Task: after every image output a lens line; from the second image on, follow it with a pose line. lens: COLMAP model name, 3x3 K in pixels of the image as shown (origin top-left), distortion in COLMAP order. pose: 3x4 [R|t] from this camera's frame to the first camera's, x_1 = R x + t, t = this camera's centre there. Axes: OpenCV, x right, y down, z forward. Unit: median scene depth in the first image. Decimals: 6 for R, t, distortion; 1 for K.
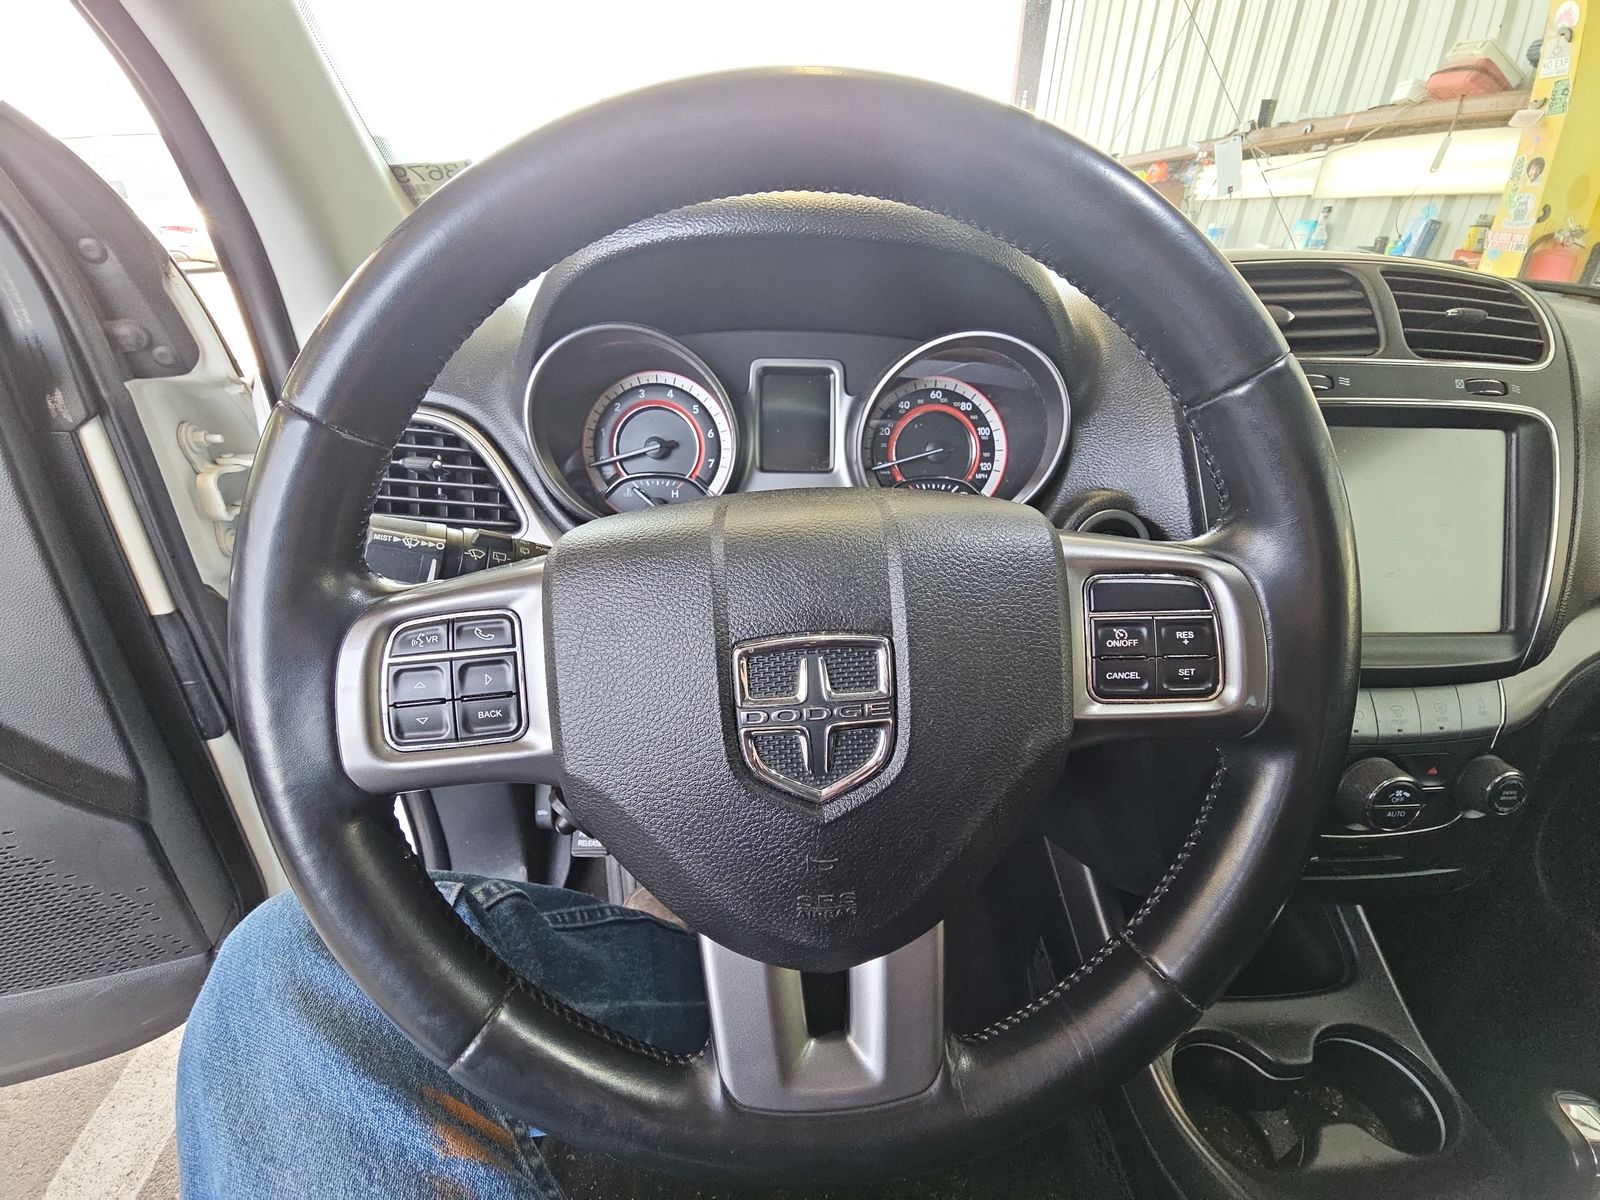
lens RADIAL K [[643.3, 0, 800.0], [0, 643.3, 600.0], [0, 0, 1]] dist [0.002598, -0.008319]
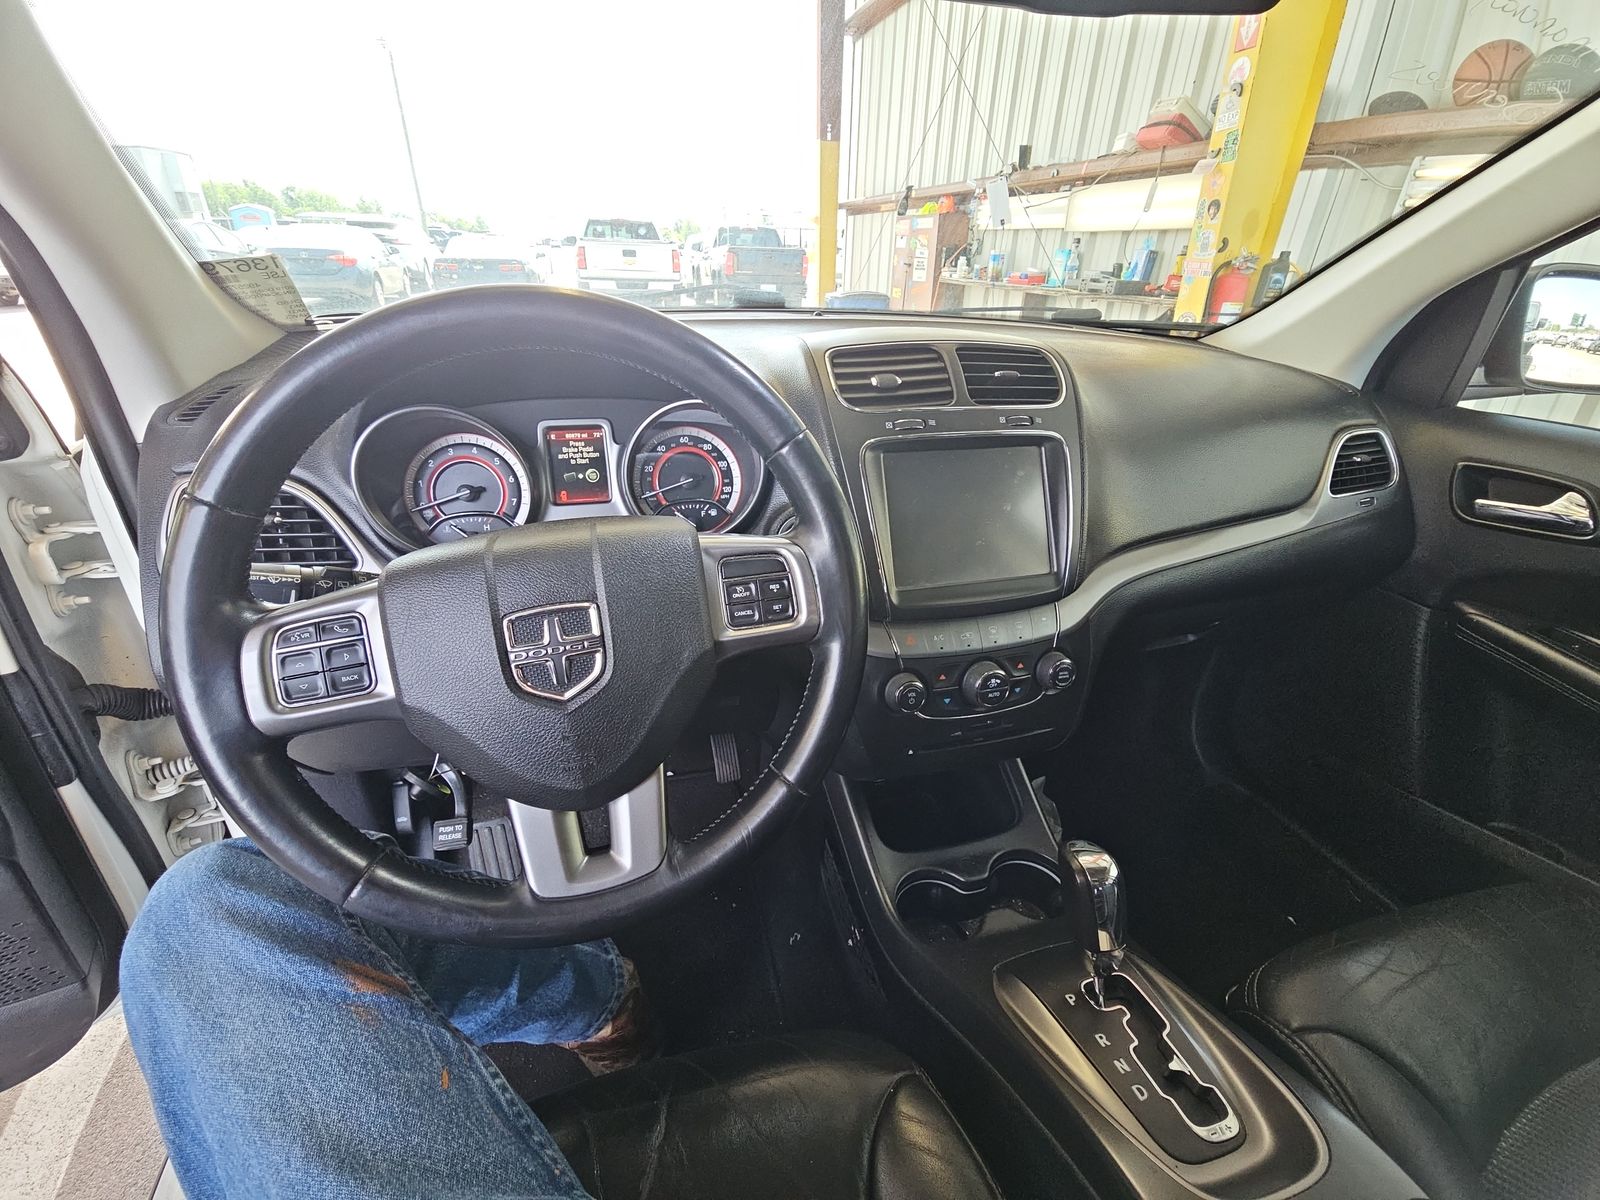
lens RADIAL K [[643.3, 0, 800.0], [0, 643.3, 600.0], [0, 0, 1]] dist [0.002598, -0.008319]
pose [[0.975673, -0.101860, 0.194130, 0.162483], [0.105182, 0.994429, -0.006855, 0.057223], [-0.192350, 0.027107, 0.980952, -0.401113]]
